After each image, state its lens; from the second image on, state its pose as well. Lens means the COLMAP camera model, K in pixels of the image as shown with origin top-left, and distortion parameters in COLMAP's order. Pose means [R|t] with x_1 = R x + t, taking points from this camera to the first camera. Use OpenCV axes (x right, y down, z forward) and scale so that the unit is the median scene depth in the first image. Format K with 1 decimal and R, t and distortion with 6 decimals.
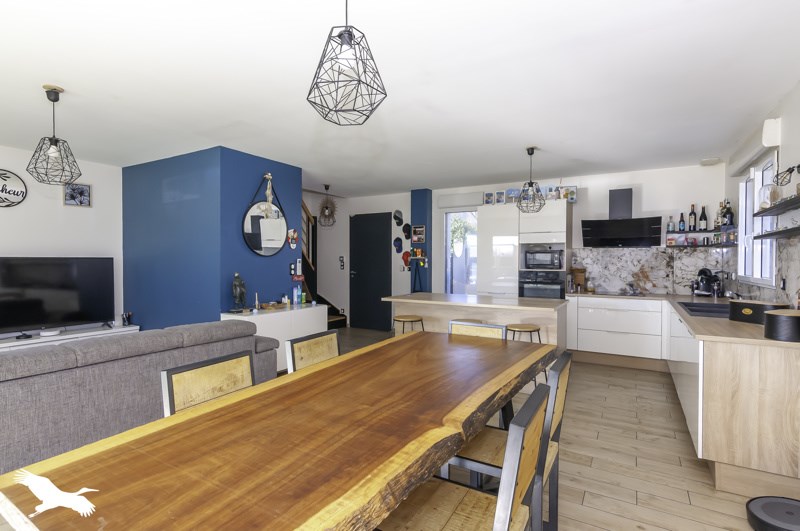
lens RADIAL K [[380.8, 0, 400.8], [0, 380.8, 263.6], [0, 0, 1]] dist [0.000569, 0.000013]
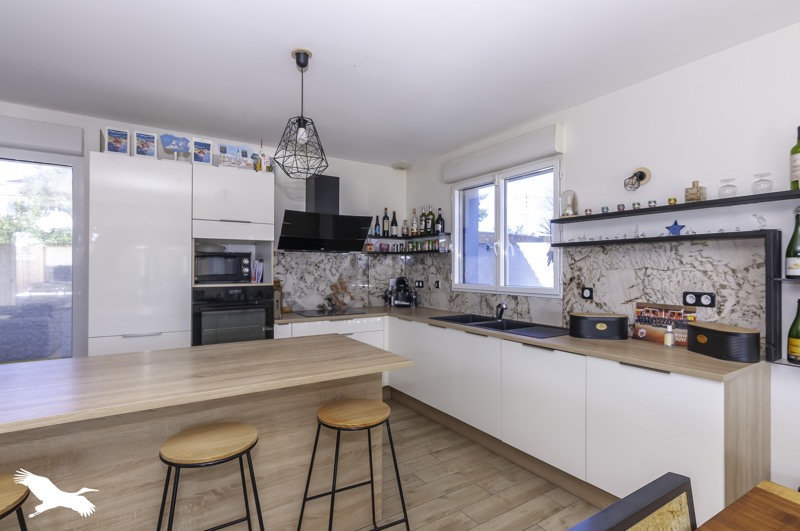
lens RADIAL K [[380.8, 0, 400.8], [0, 380.8, 263.6], [0, 0, 1]] dist [0.000569, 0.000013]
pose [[0.466274, 0.006731, 0.884615, -0.031820], [0.005701, 0.999927, -0.010614, -0.009645], [-0.884622, 0.009992, 0.466202, 0.517269]]
